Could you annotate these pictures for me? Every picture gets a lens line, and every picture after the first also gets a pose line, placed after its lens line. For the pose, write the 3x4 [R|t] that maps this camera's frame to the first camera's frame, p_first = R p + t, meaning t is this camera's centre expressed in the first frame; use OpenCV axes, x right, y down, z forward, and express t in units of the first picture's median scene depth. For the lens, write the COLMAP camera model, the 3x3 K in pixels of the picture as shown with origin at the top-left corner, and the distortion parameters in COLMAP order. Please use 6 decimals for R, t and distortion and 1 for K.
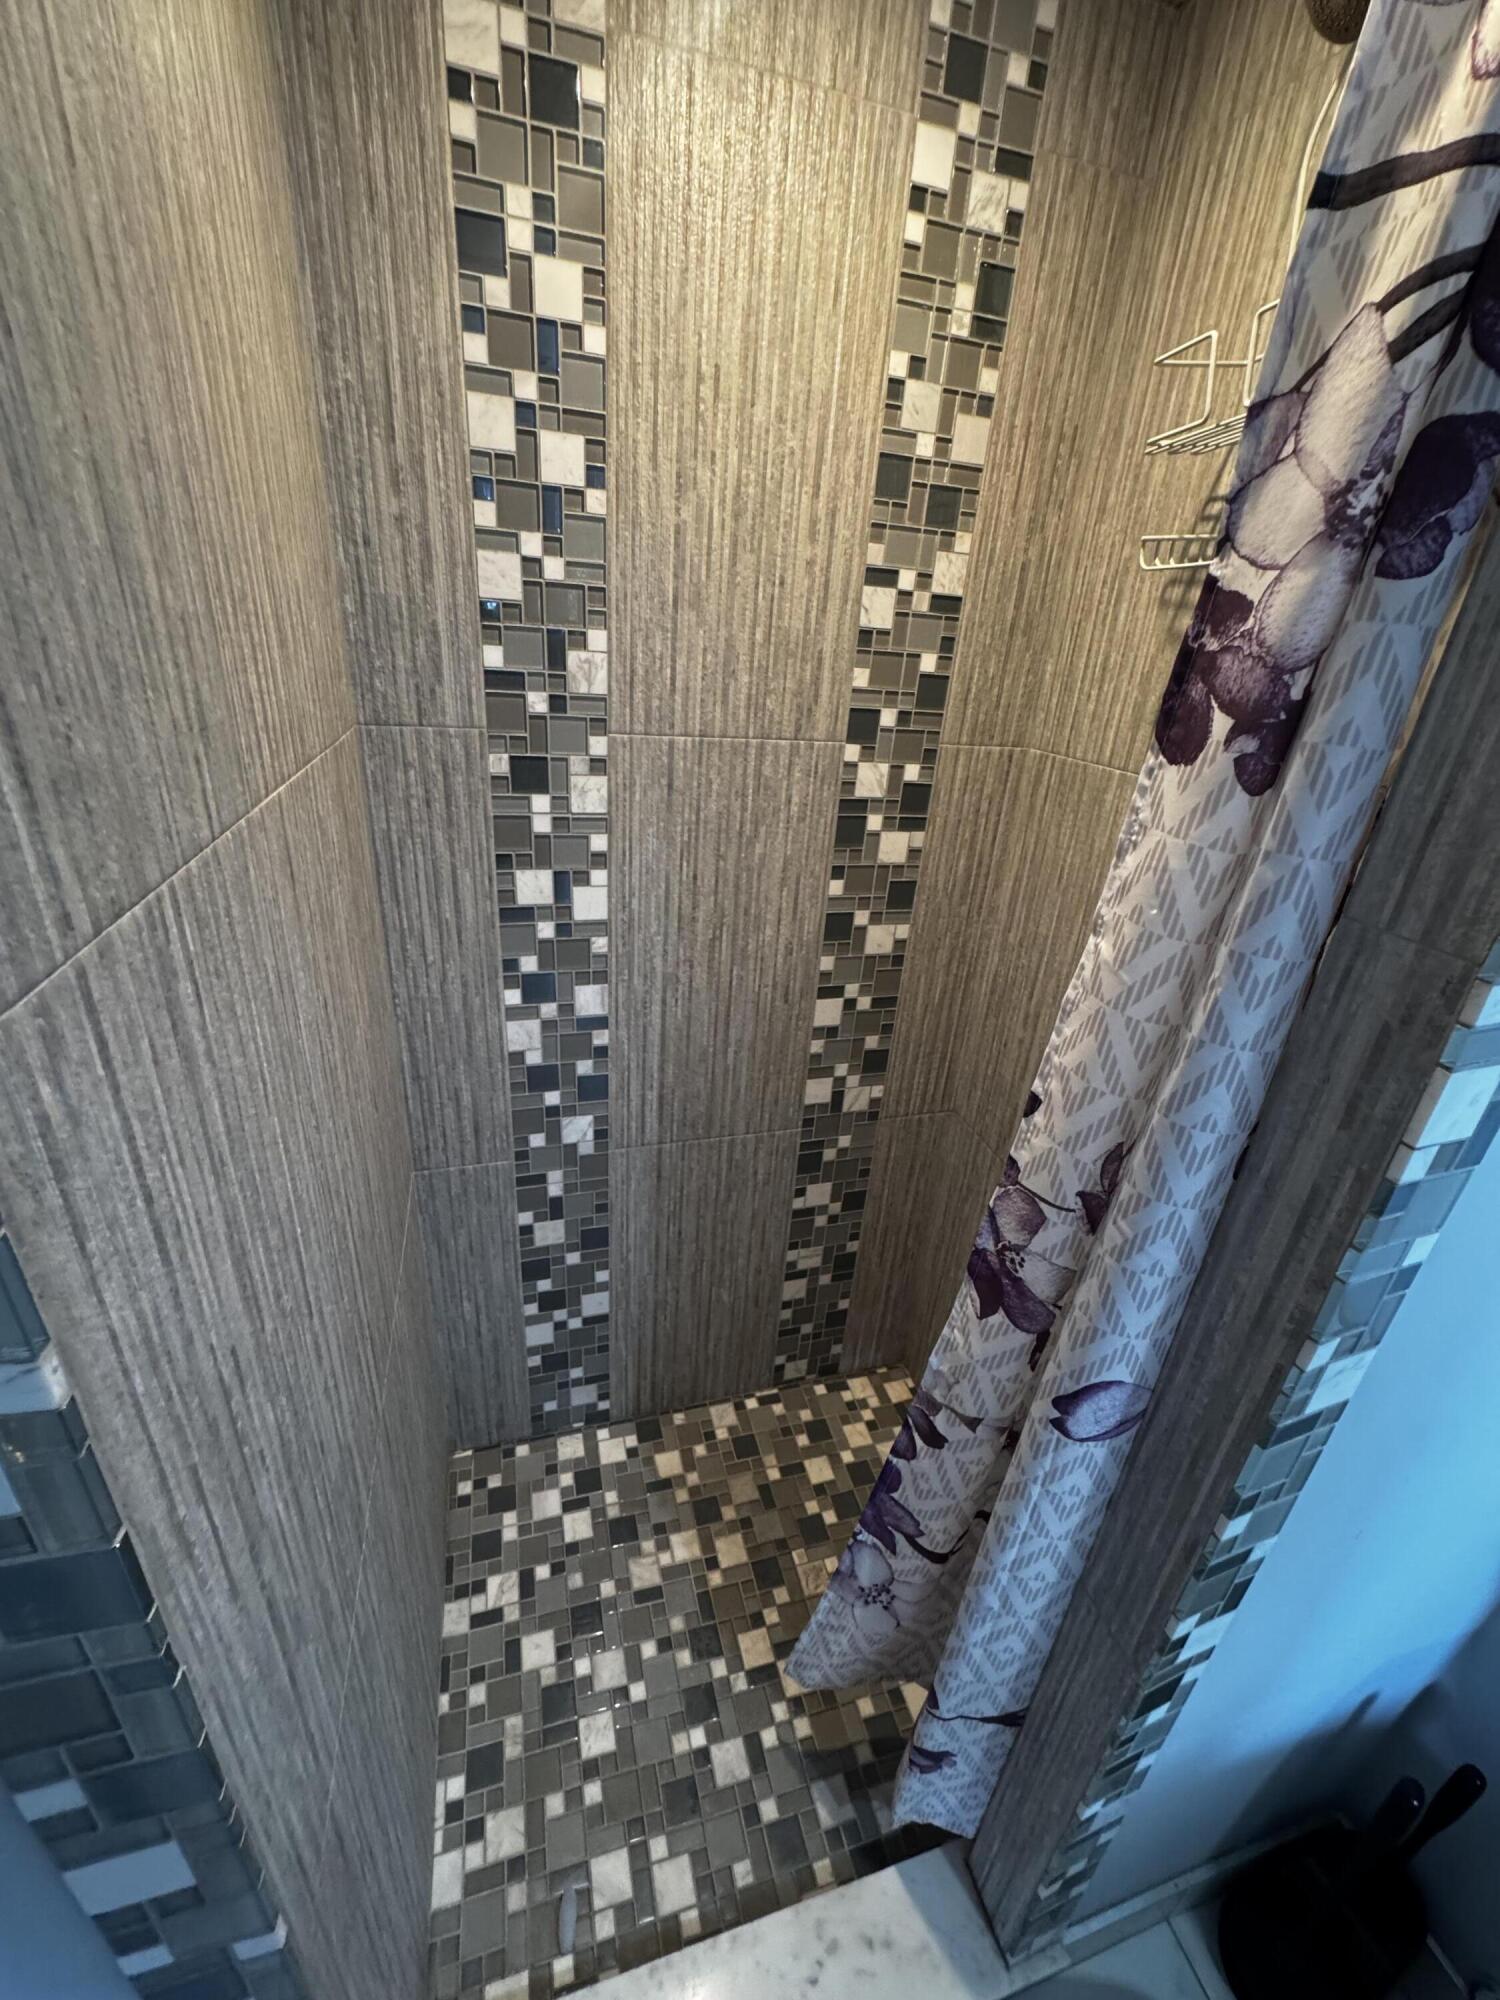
lens RADIAL K [[801.1, 0, 755.8], [0, 801.1, 1000.8], [0, 0, 1]] dist [-0.003140, -0.000289]
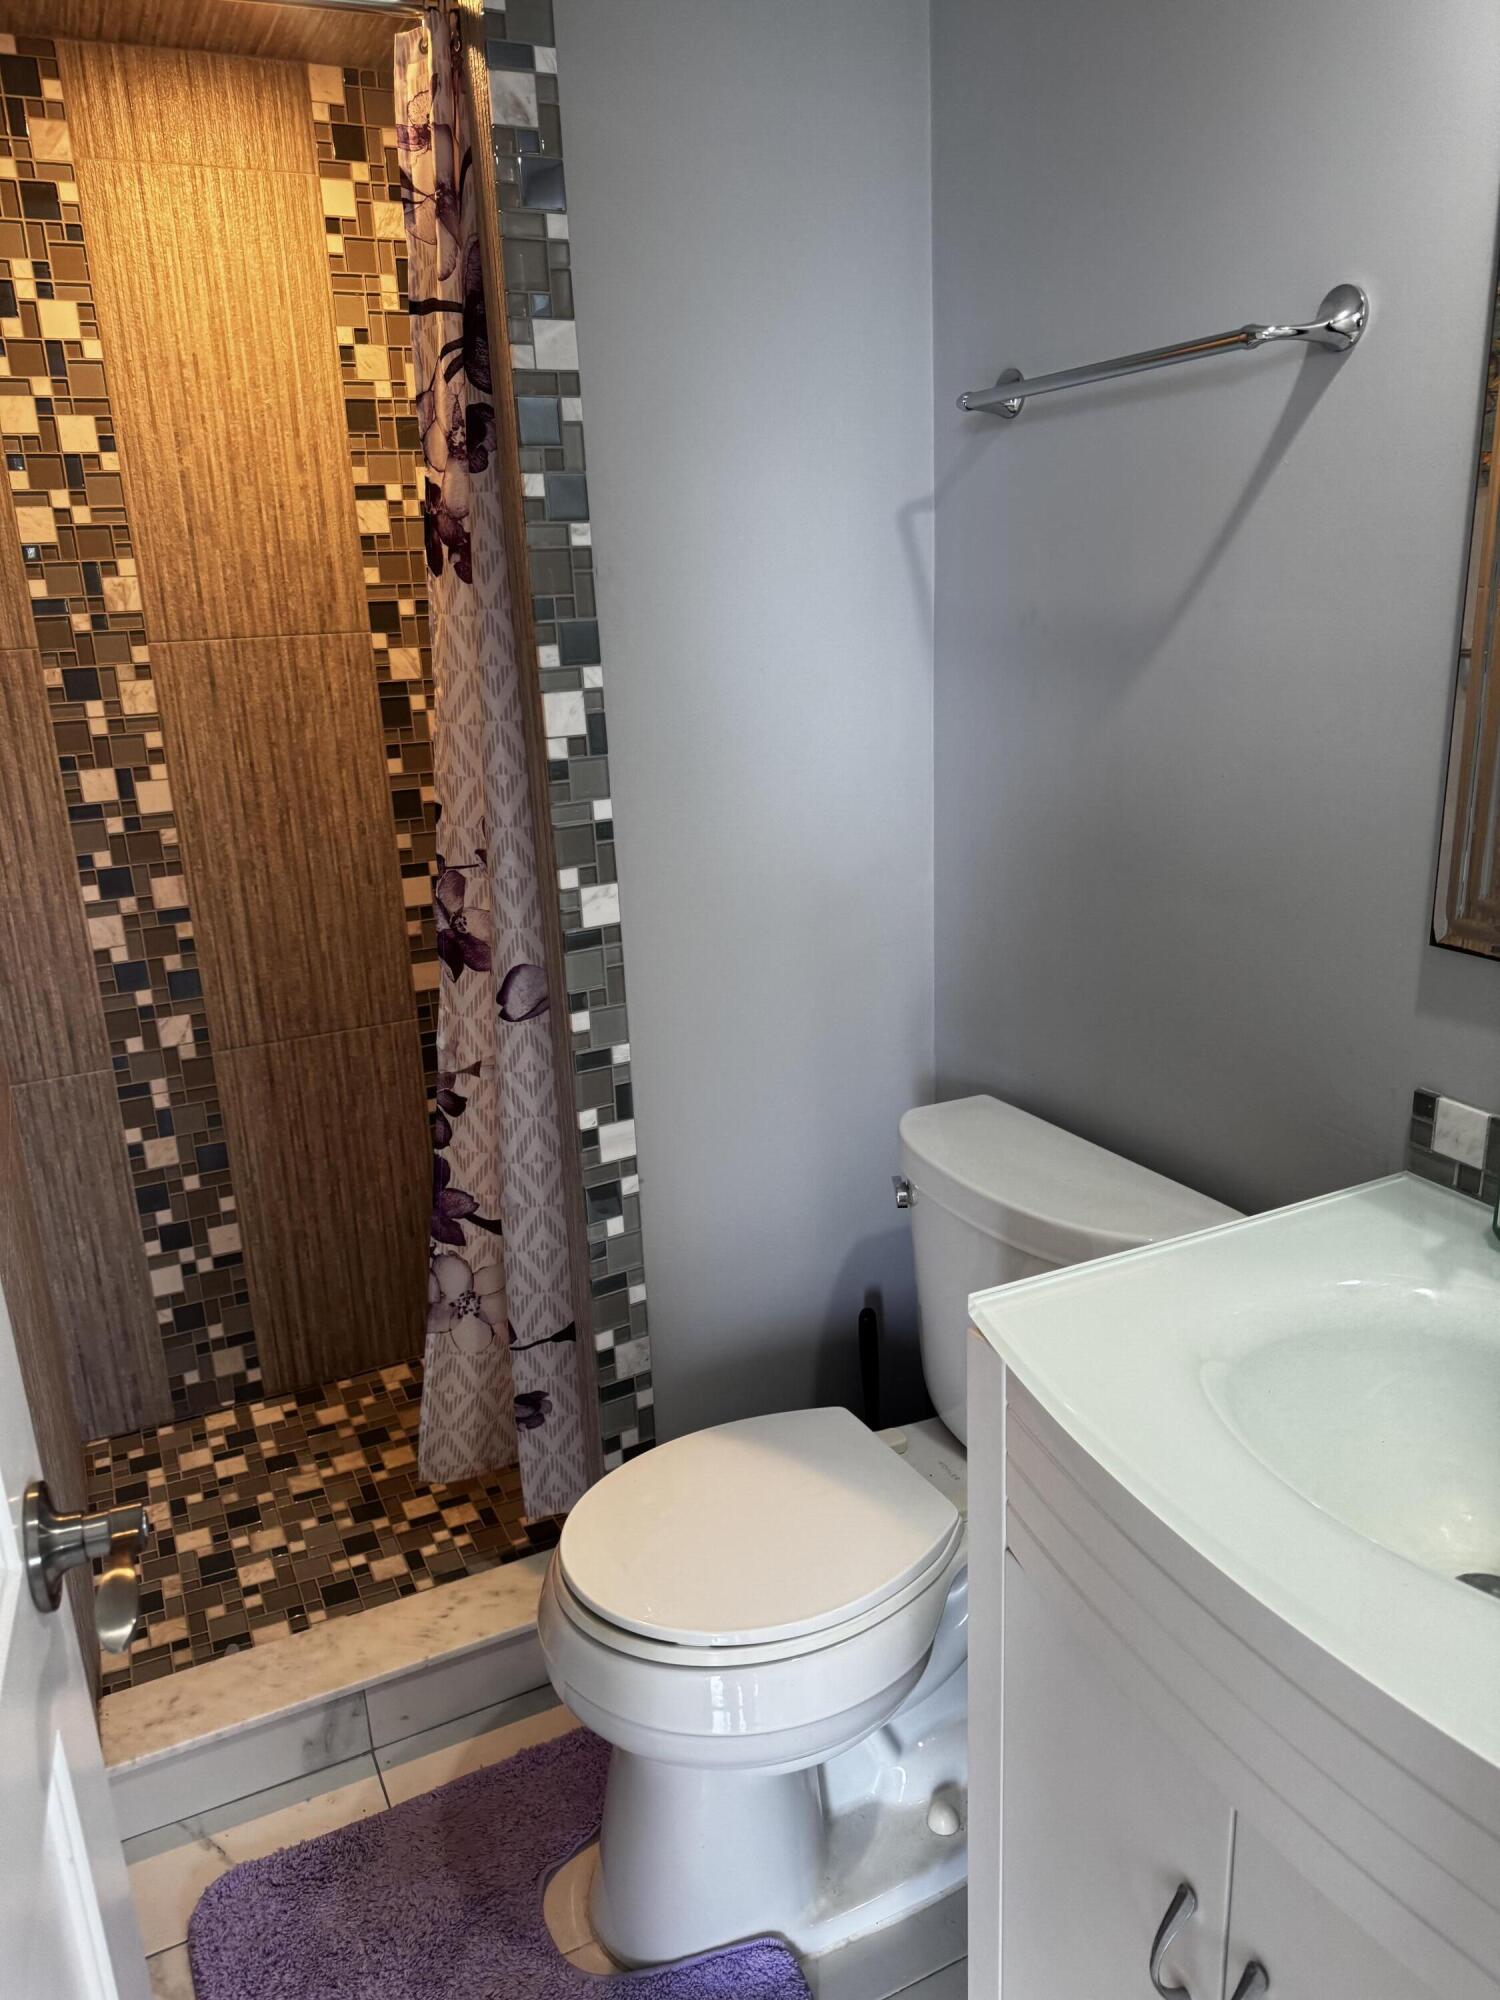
lens RADIAL K [[1402.3, 0, 745.6], [0, 1402.3, 1003.6], [0, 0, 1]] dist [0.019748, -0.030232]
pose [[0.979514, -0.154345, 0.129341, 0.312389], [0.170462, 0.977467, -0.124503, 0.565680], [-0.107211, 0.144001, 0.983753, -1.002411]]
